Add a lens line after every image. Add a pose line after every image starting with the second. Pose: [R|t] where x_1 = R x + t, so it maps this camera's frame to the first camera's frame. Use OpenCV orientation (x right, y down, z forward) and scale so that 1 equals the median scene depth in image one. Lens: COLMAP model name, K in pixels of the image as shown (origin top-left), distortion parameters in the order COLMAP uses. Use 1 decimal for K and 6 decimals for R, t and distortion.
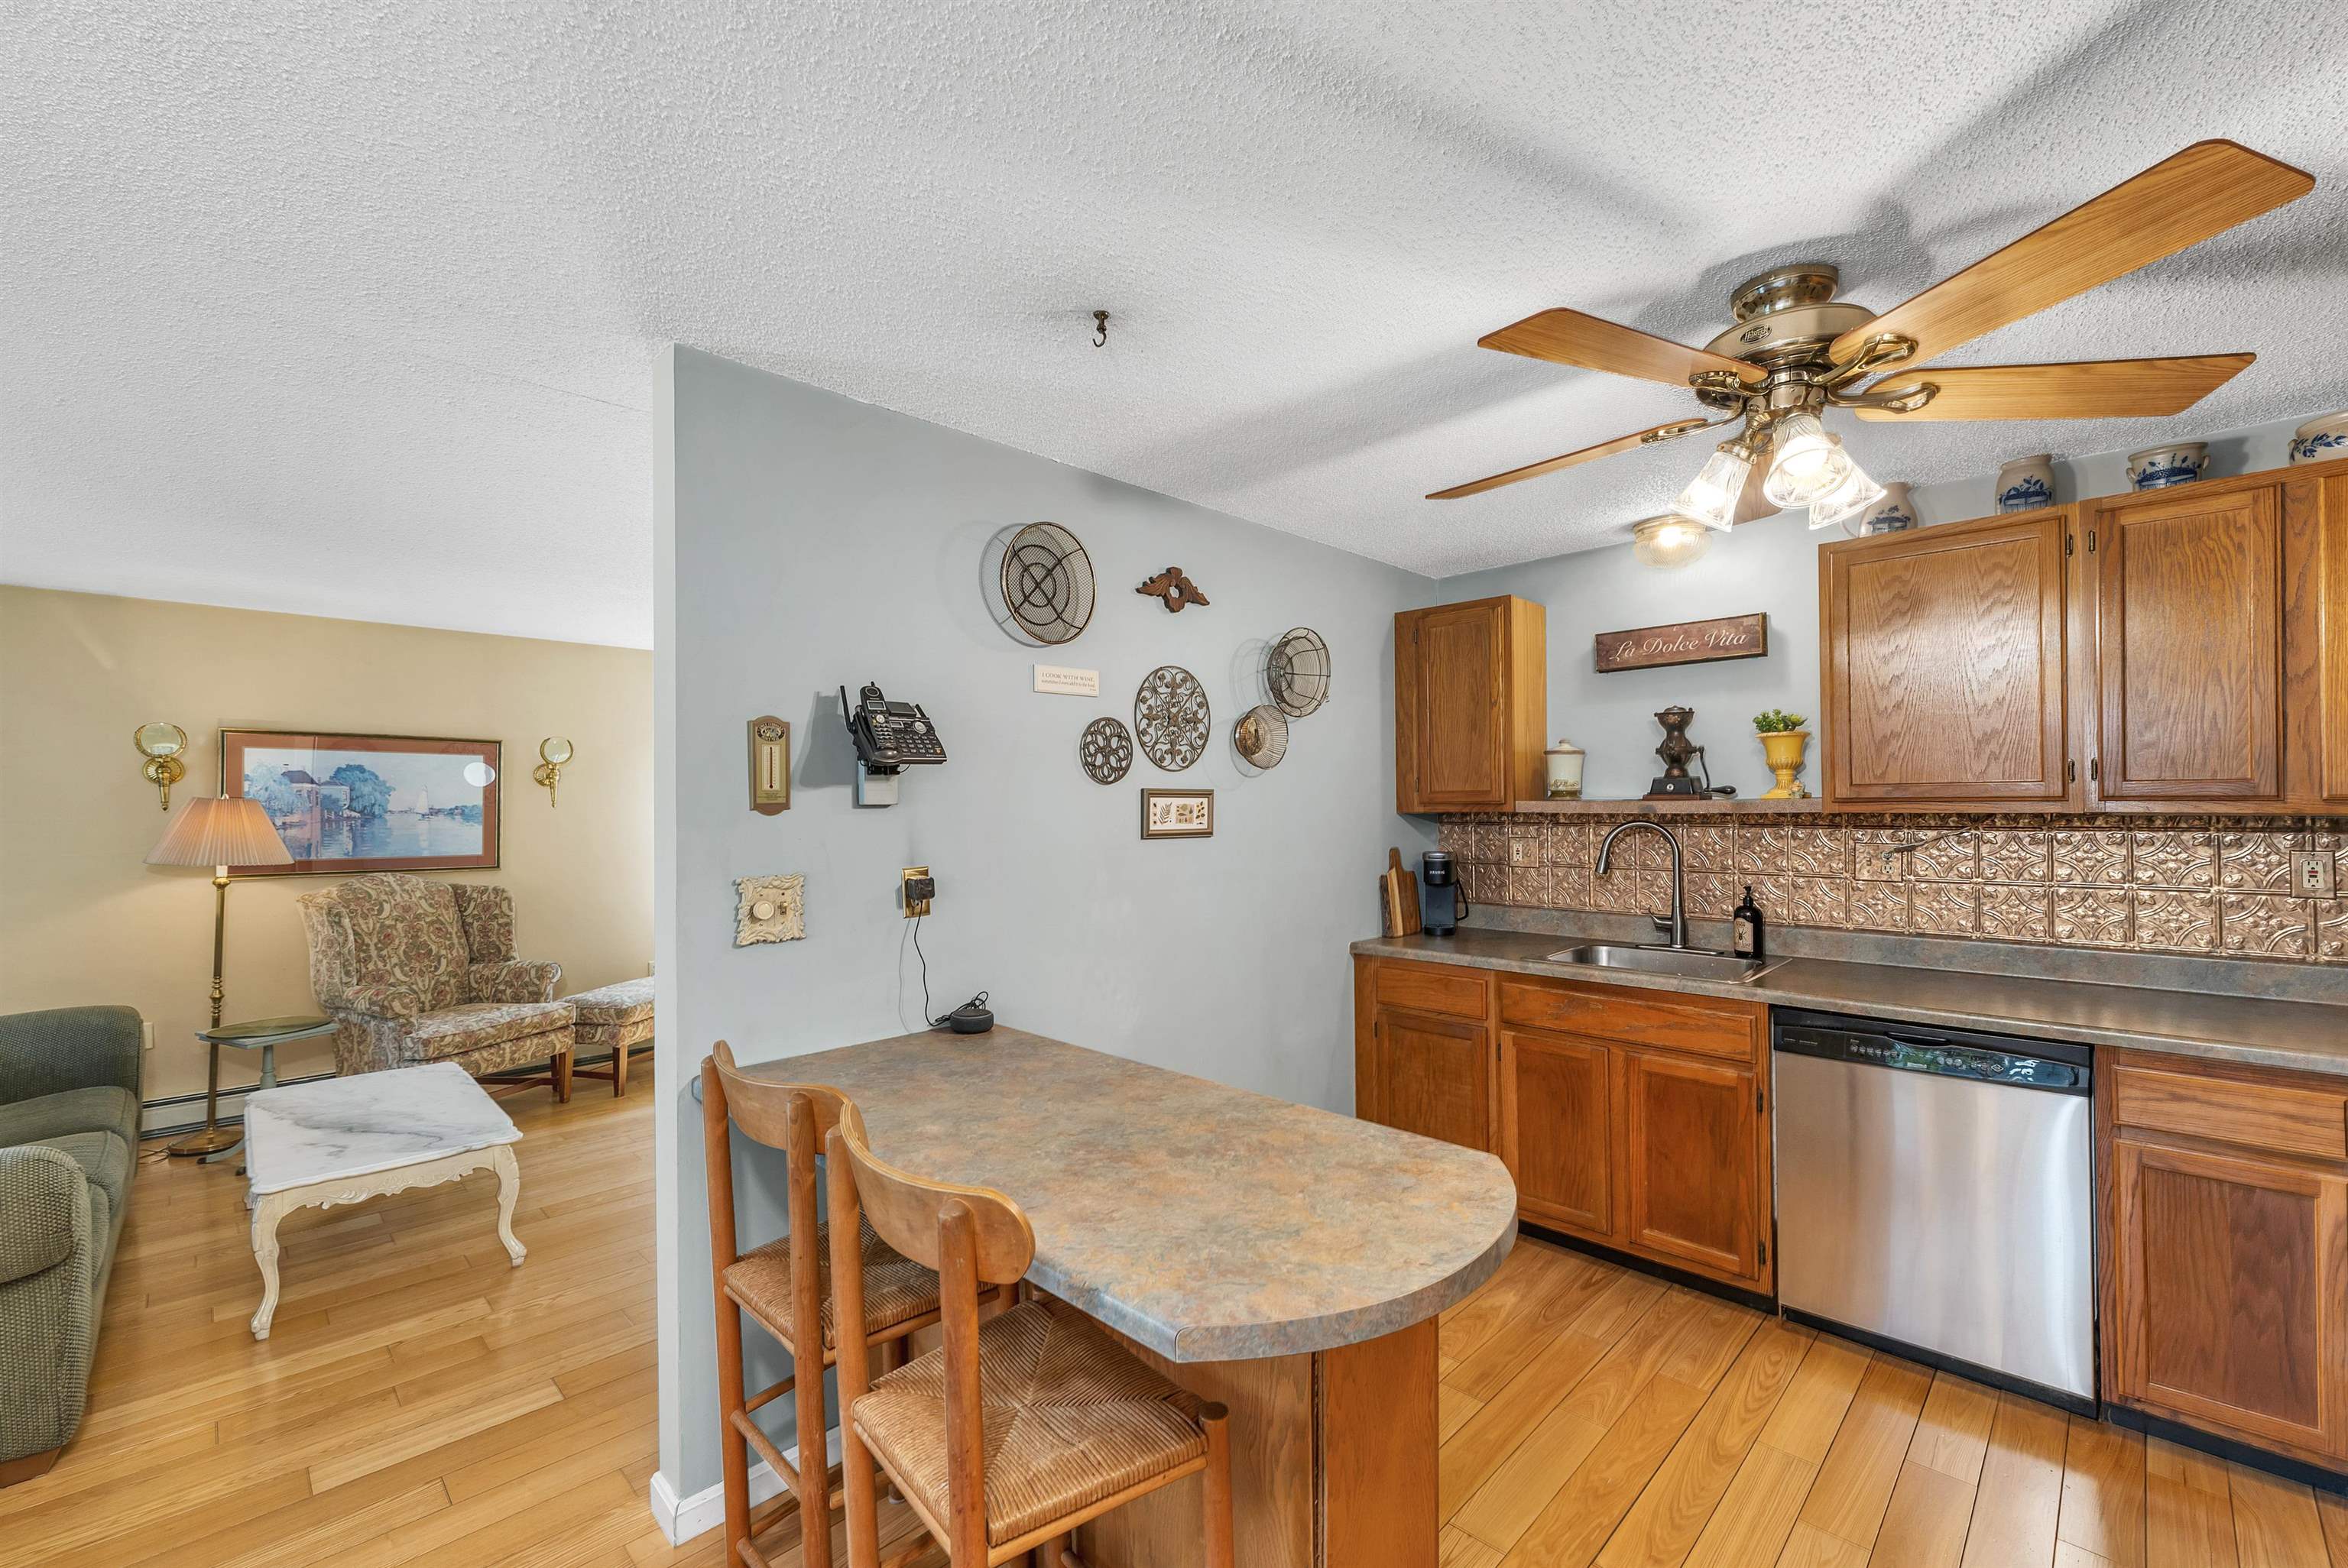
lens RADIAL K [[965.0, 0, 1165.3], [0, 965.0, 799.0], [0, 0, 1]] dist [0.004362, -0.000195]
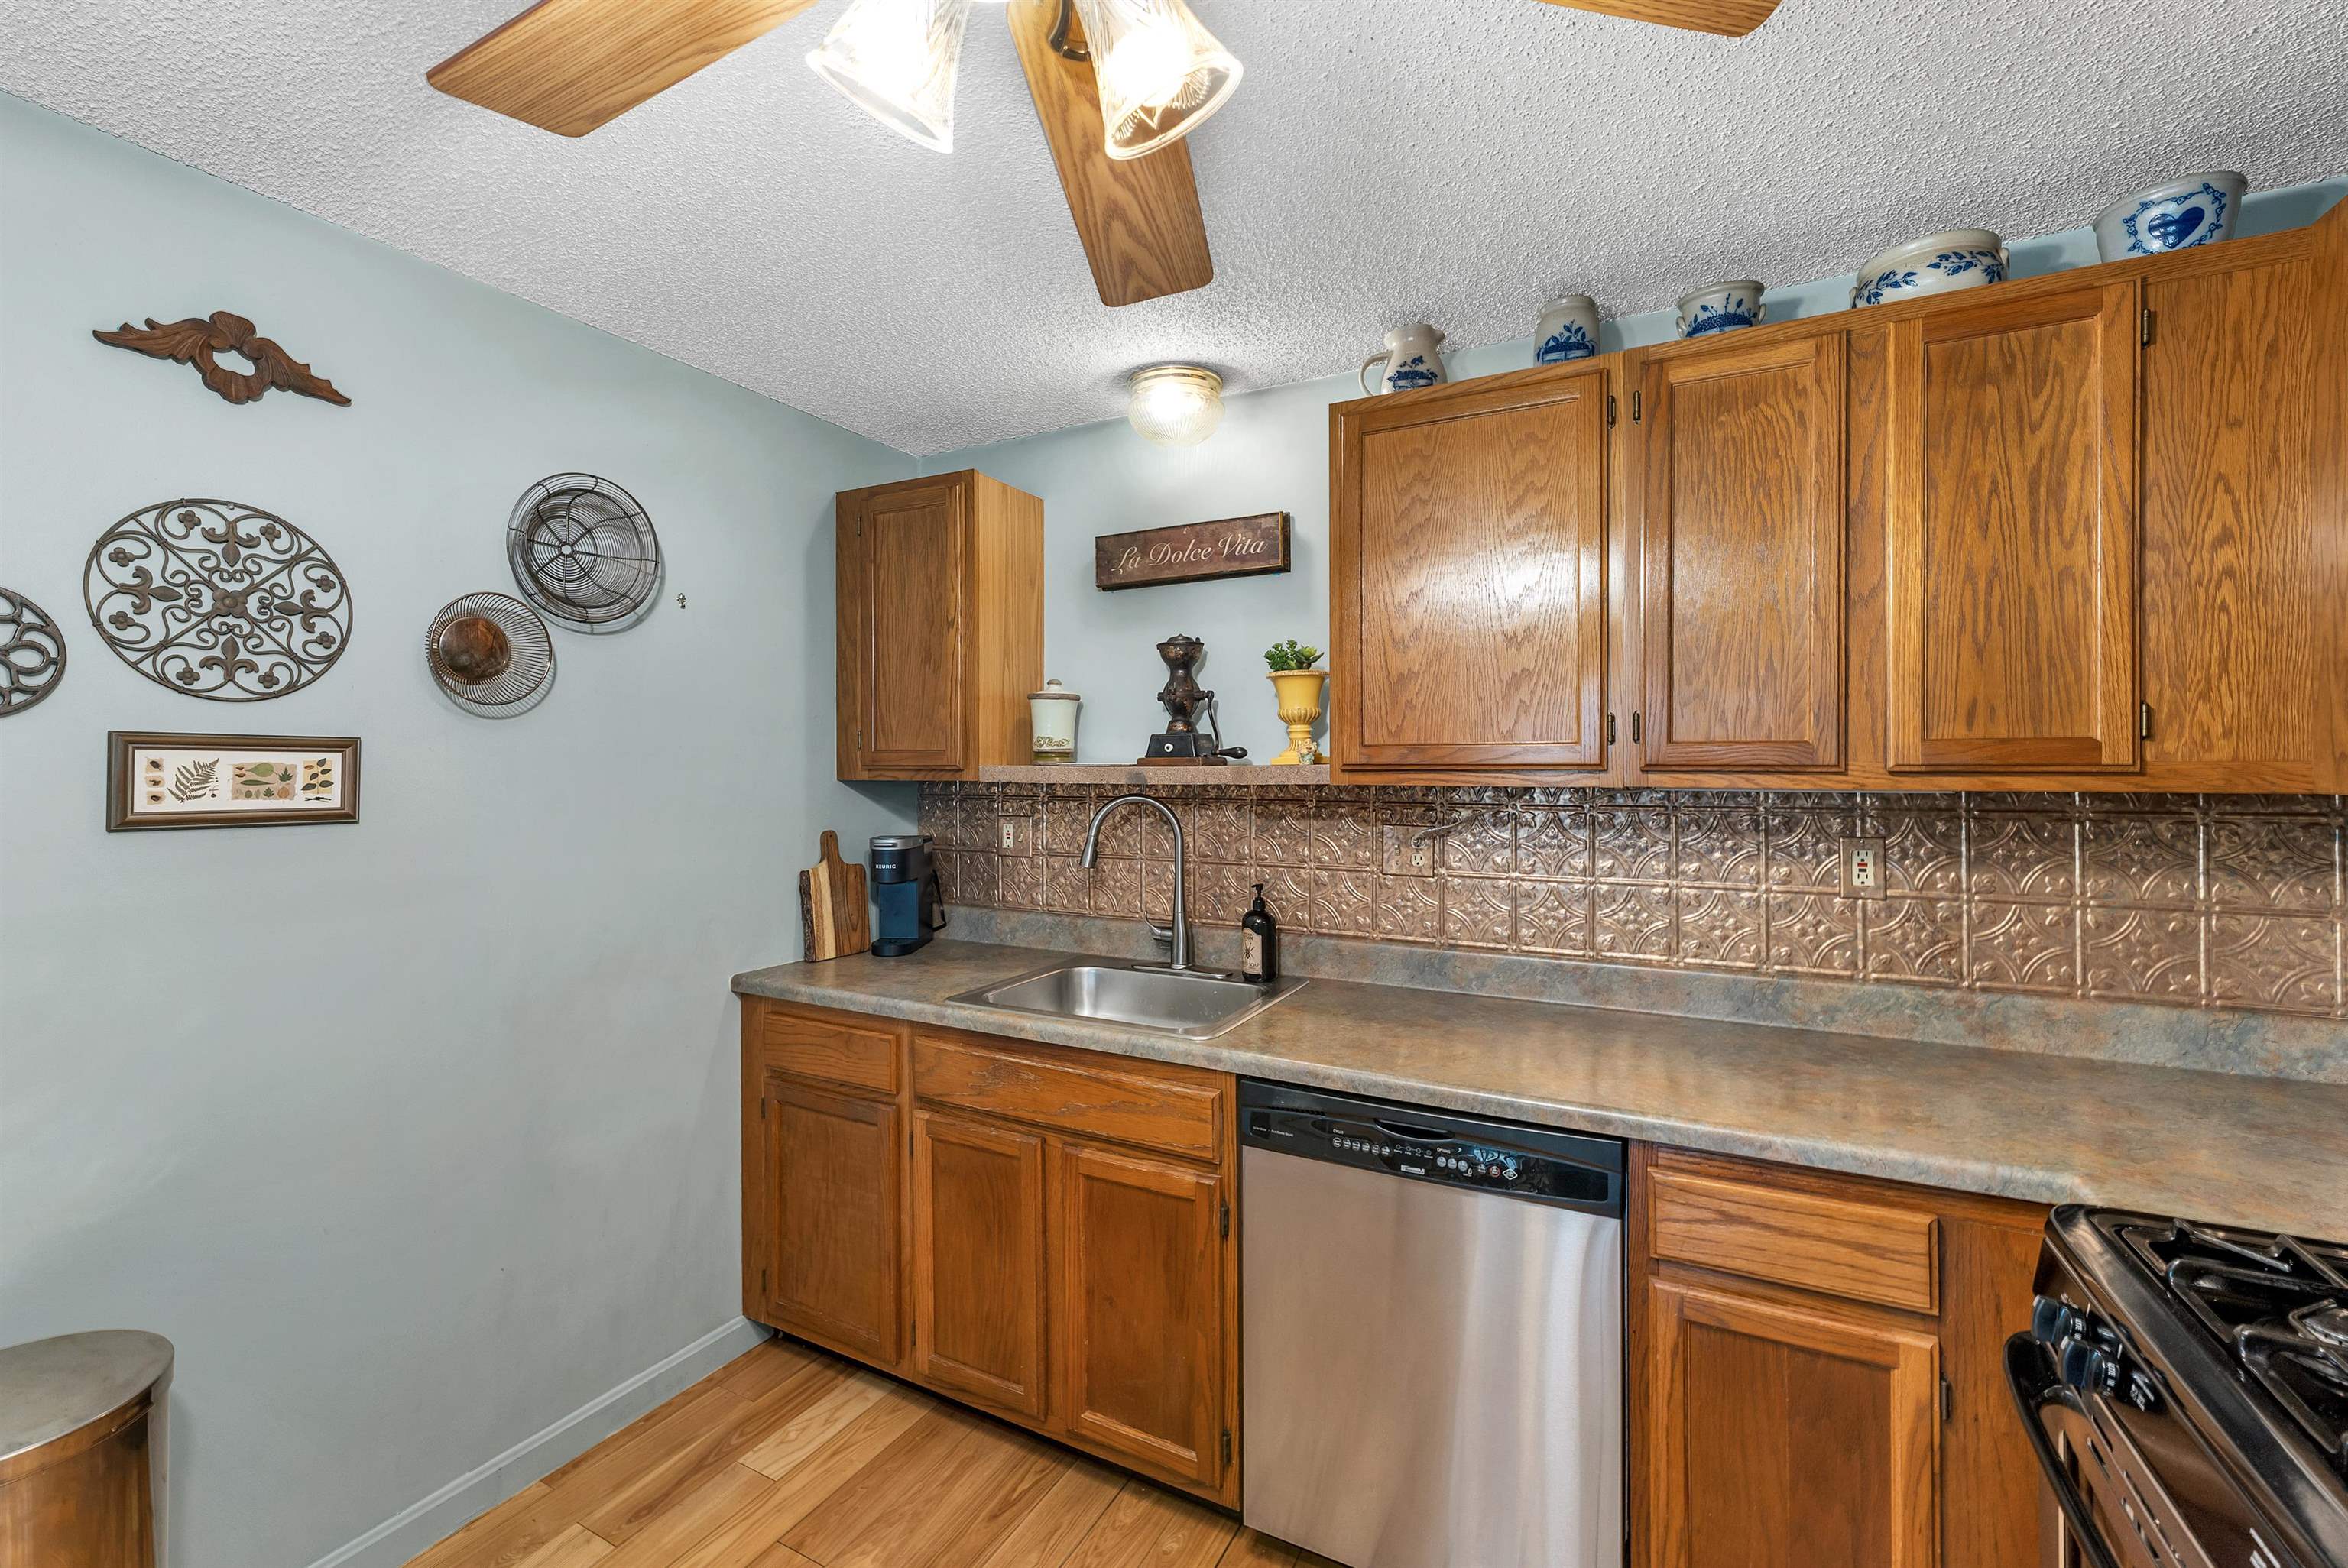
lens RADIAL K [[965.4, 0, 1164.3], [0, 965.4, 768.5], [0, 0, 1]] dist [-0.004082, -0.000130]
pose [[0.957301, 0.008098, 0.288978, 0.345197], [-0.009050, 0.999957, 0.001959, 0.002633], [-0.288950, -0.004490, 0.957334, 0.344970]]
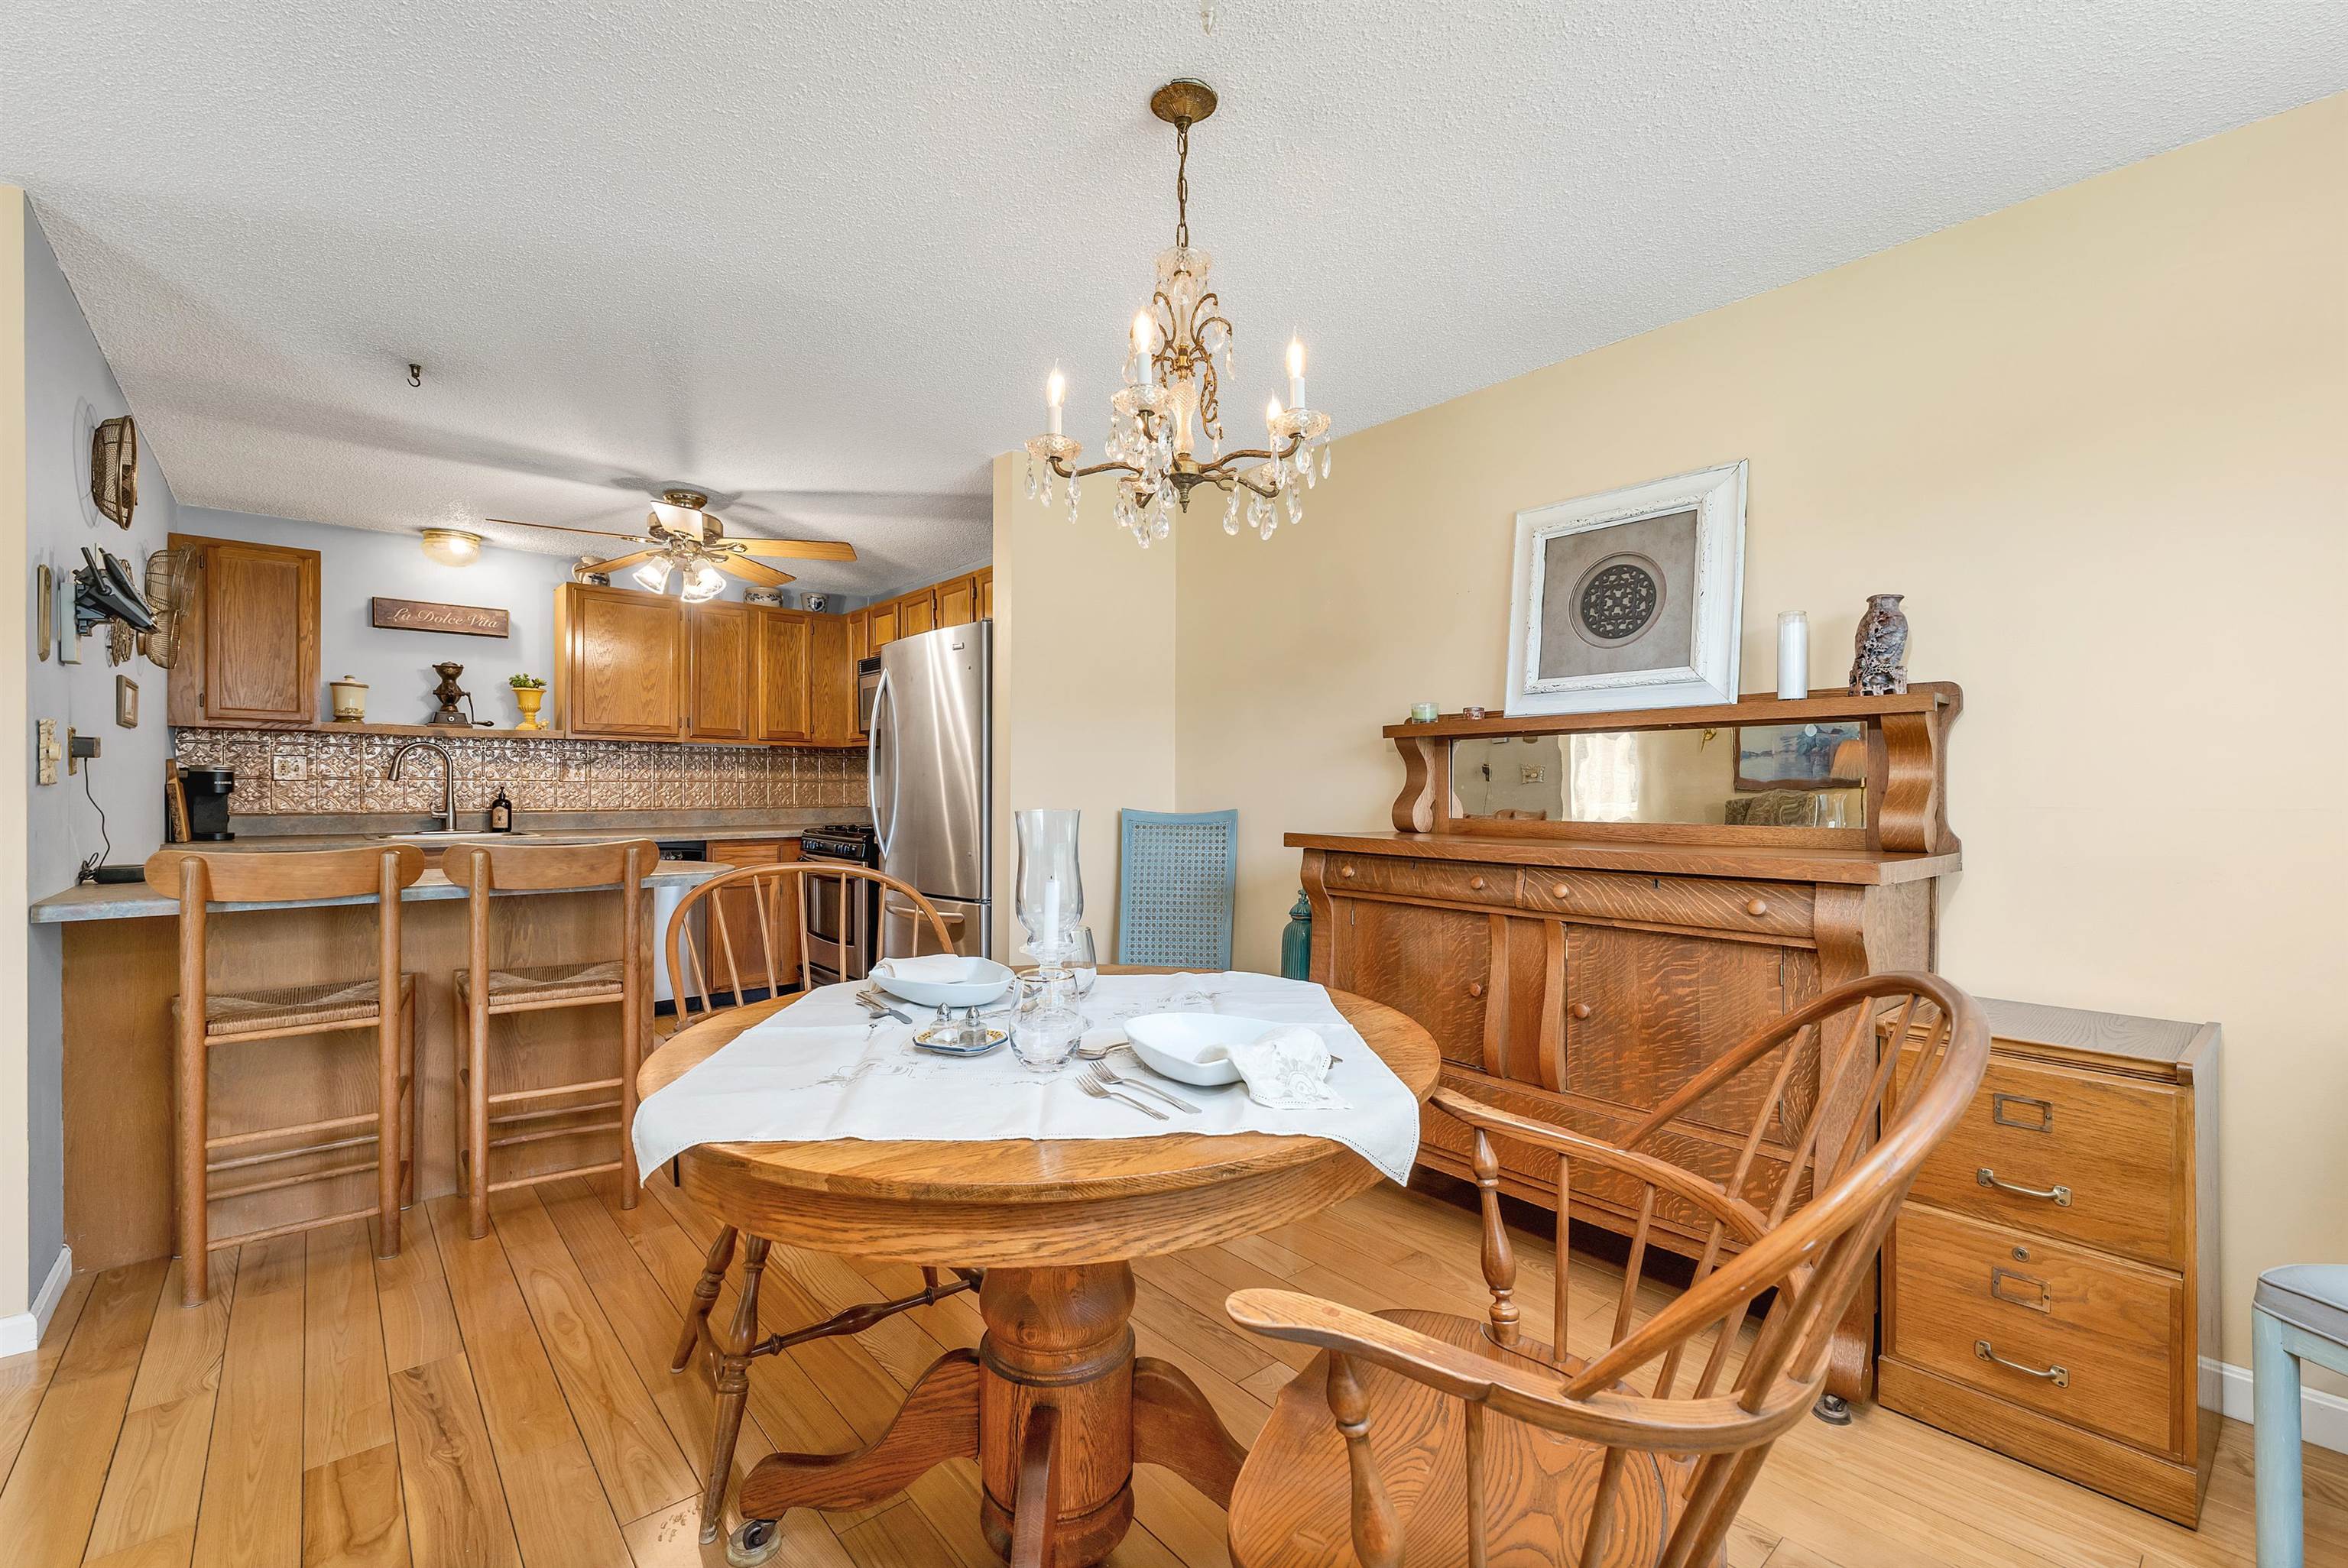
lens RADIAL K [[983.6, 0, 1168.0], [0, 983.6, 796.6], [0, 0, 1]] dist [-0.000407, -0.000137]
pose [[0.073909, 0.000092, 0.997265, -0.949887], [-0.008686, 0.999962, 0.000551, 0.104143], [-0.997227, -0.008703, 0.073907, -0.190798]]
